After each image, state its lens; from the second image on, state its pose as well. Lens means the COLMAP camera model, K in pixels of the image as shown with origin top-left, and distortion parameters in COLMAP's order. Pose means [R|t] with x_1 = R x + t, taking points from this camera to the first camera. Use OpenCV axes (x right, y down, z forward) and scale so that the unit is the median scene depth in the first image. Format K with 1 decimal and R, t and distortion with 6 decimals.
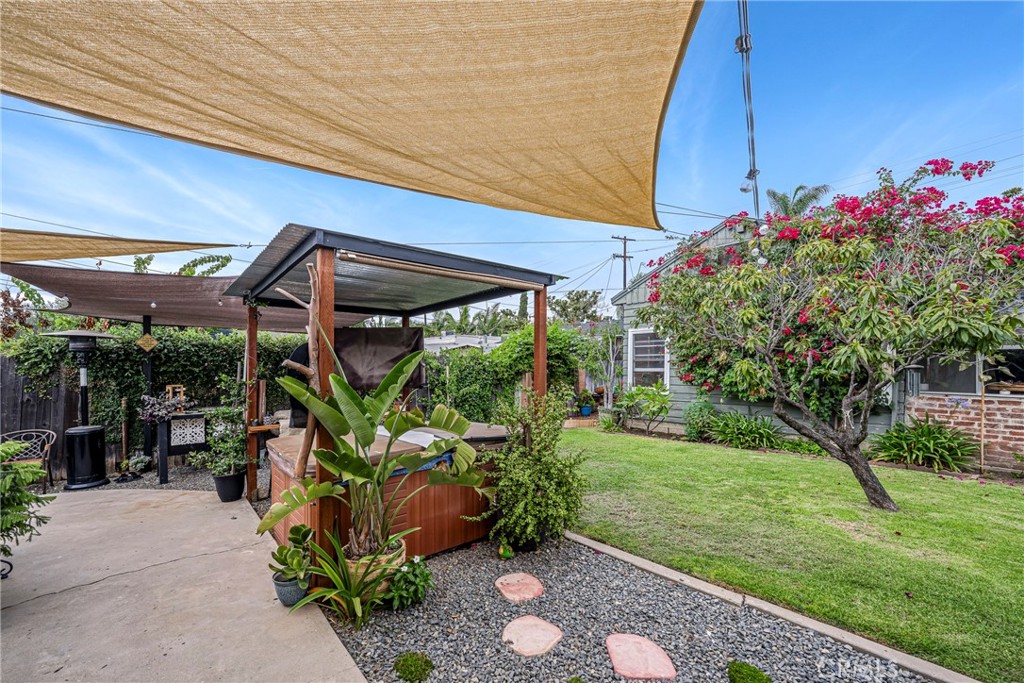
lens RADIAL K [[412.1, 0, 515.7], [0, 412.1, 341.6], [0, 0, 1]] dist [-0.001251, 0.000501]
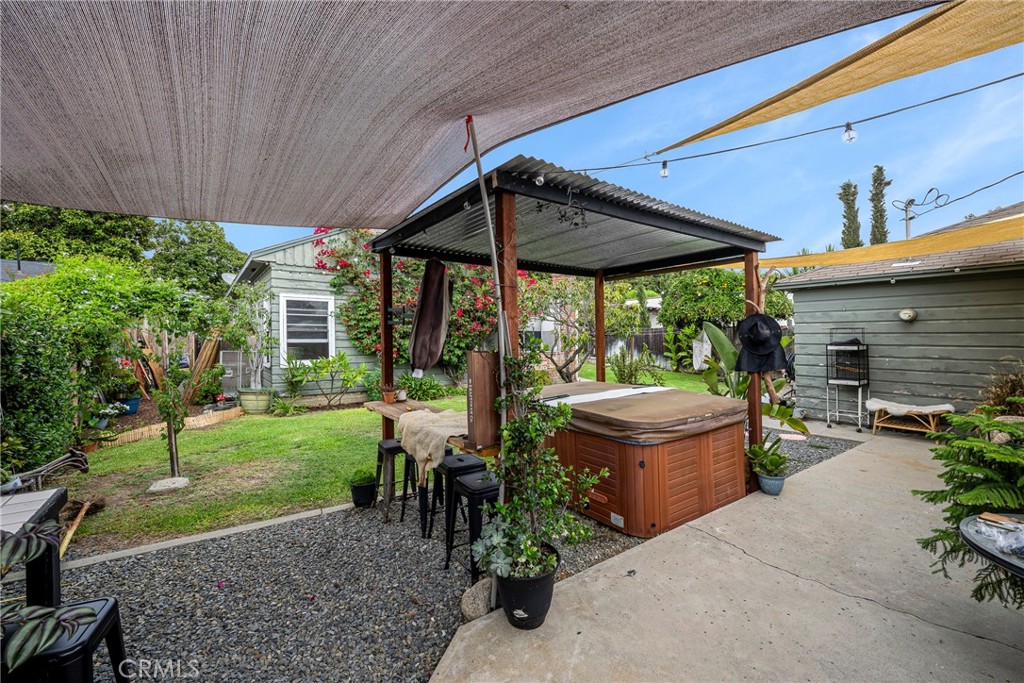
lens RADIAL K [[412.1, 0, 509.4], [0, 412.1, 345.1], [0, 0, 1]] dist [-0.001251, 0.000501]
pose [[0.101193, -0.002162, 0.994864, -0.533905], [-0.063240, 0.997961, 0.008601, 0.041382], [-0.992855, -0.063785, 0.100850, 0.465950]]
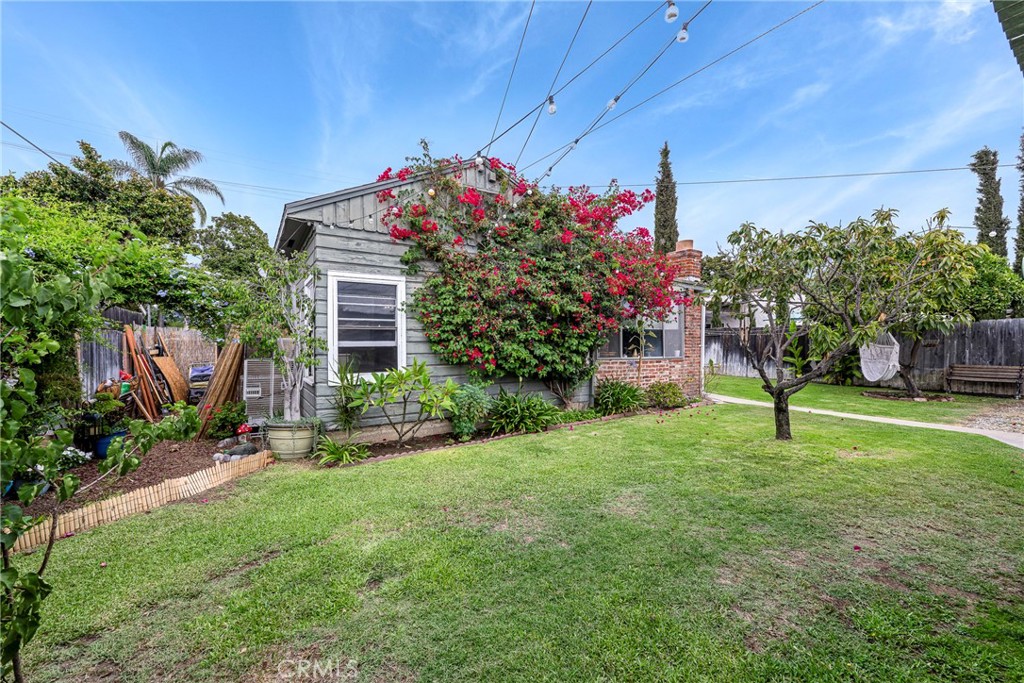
lens RADIAL K [[412.1, 0, 512.0], [0, 412.1, 340.6], [0, 0, 1]] dist [-0.001251, 0.000501]
pose [[0.173270, 0.017085, 0.984726, -0.234074], [-0.055910, 0.998408, -0.007484, 0.055652], [-0.983286, -0.053759, 0.173950, 0.686592]]
